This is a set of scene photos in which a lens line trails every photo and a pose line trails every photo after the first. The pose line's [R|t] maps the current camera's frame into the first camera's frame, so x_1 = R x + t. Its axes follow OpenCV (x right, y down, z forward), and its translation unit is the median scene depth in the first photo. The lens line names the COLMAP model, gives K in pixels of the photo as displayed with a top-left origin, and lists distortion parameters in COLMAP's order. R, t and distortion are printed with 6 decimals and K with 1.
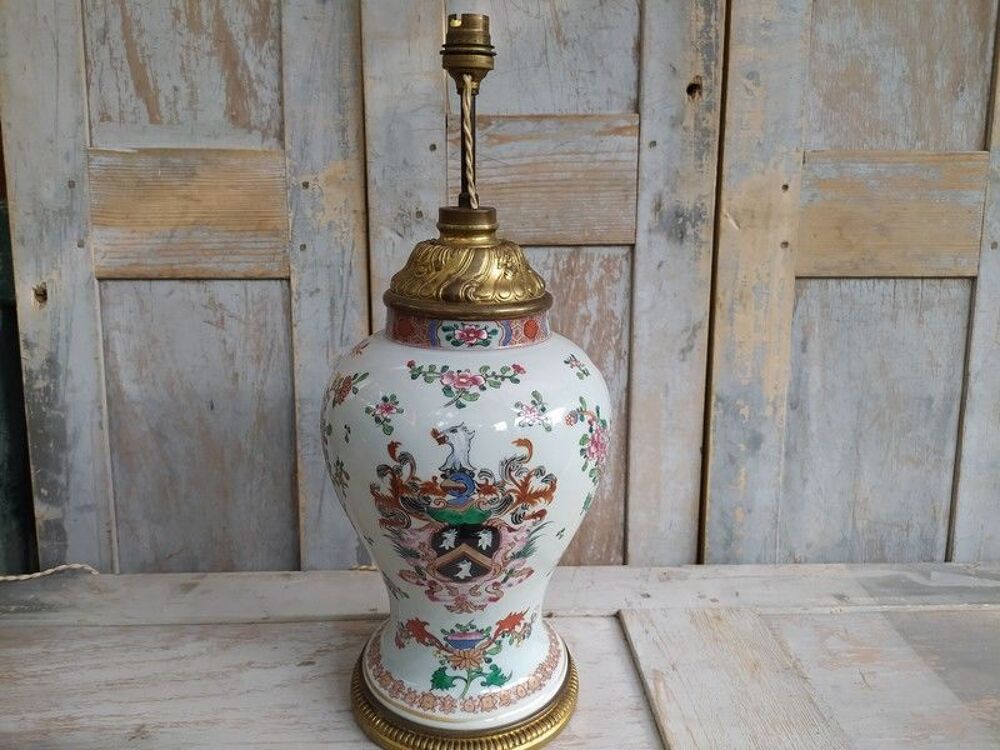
lens RADIAL K [[782.0, 0, 501.1], [0, 782.0, 393.8], [0, 0, 1]] dist [0.076857, -0.093867]
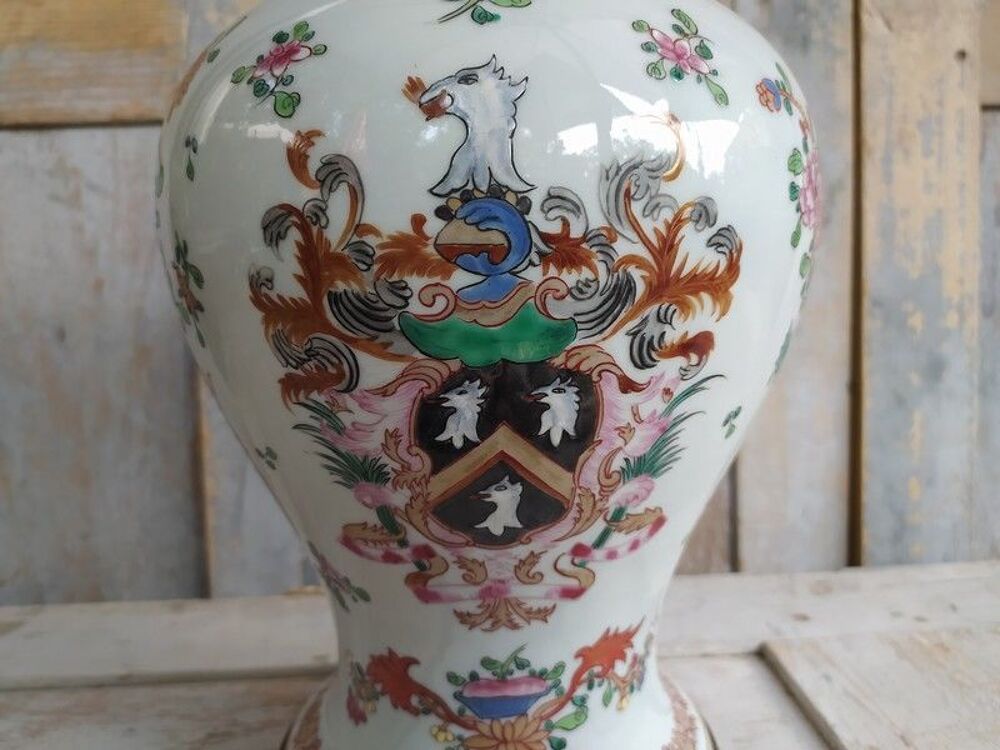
lens RADIAL K [[798.0, 0, 504.7], [0, 798.0, 397.2], [0, 0, 1]] dist [0.017956, -0.057311]
pose [[0.999304, -0.034174, 0.014954, -0.033689], [0.035333, 0.995694, -0.085702, 0.136975], [-0.011961, 0.086171, 0.996209, 0.404029]]
